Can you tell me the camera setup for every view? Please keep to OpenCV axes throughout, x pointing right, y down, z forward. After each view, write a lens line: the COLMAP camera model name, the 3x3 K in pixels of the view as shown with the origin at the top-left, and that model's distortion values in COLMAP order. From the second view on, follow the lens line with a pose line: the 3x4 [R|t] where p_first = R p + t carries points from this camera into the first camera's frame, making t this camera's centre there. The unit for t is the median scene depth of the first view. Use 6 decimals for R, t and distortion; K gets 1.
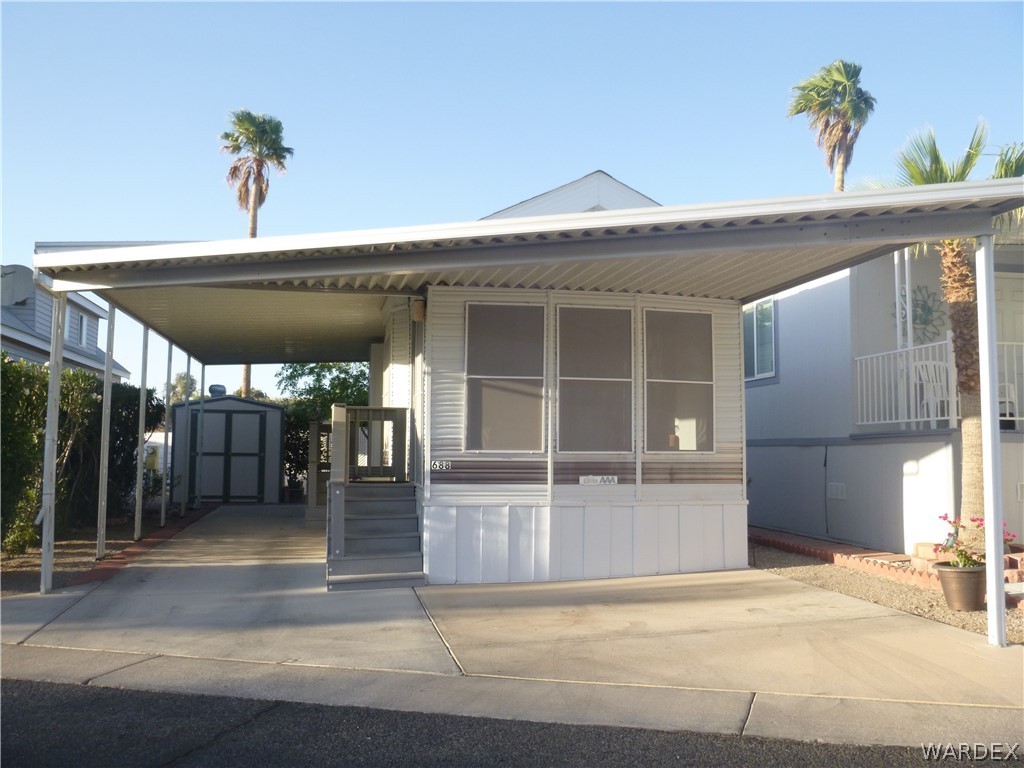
lens RADIAL K [[922.7, 0, 511.1], [0, 922.7, 383.7], [0, 0, 1]] dist [-0.027343, 0.008687]
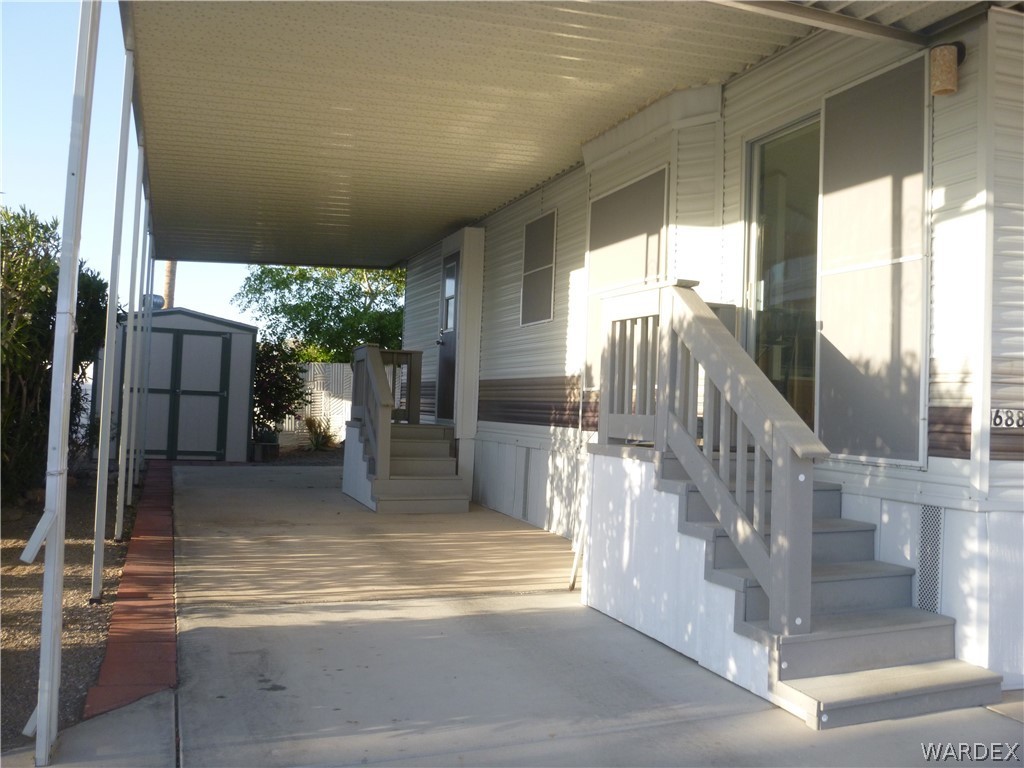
lens RADIAL K [[922.7, 0, 500.1], [0, 922.7, 359.1], [0, 0, 1]] dist [-0.027343, 0.008687]
pose [[0.988131, 0.036095, 0.149315, -0.168991], [-0.039724, 0.998982, 0.021392, 0.026794], [-0.148391, -0.027070, 0.988558, 0.268817]]
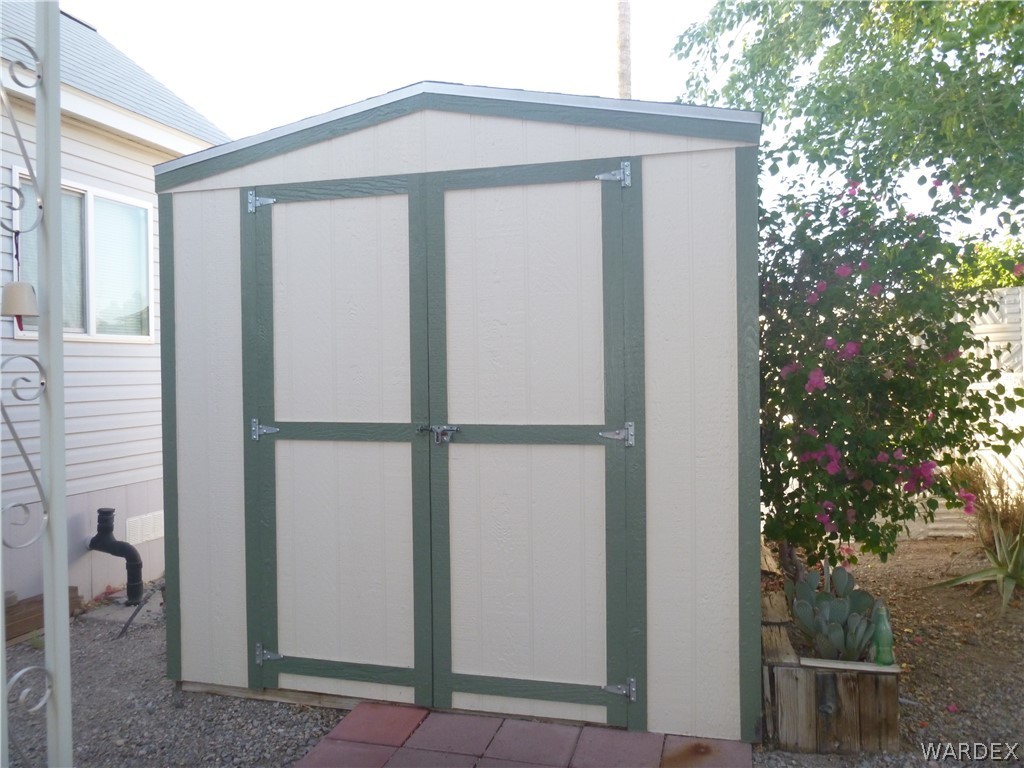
lens RADIAL K [[799.7, 0, 505.7], [0, 799.7, 384.2], [0, 0, 1]] dist [-0.048422, 0.021693]
pose [[0.888832, -0.016166, -0.457948, -0.228325], [0.056124, 0.995694, 0.073783, 0.057729], [0.454783, -0.091282, 0.885912, 0.879710]]
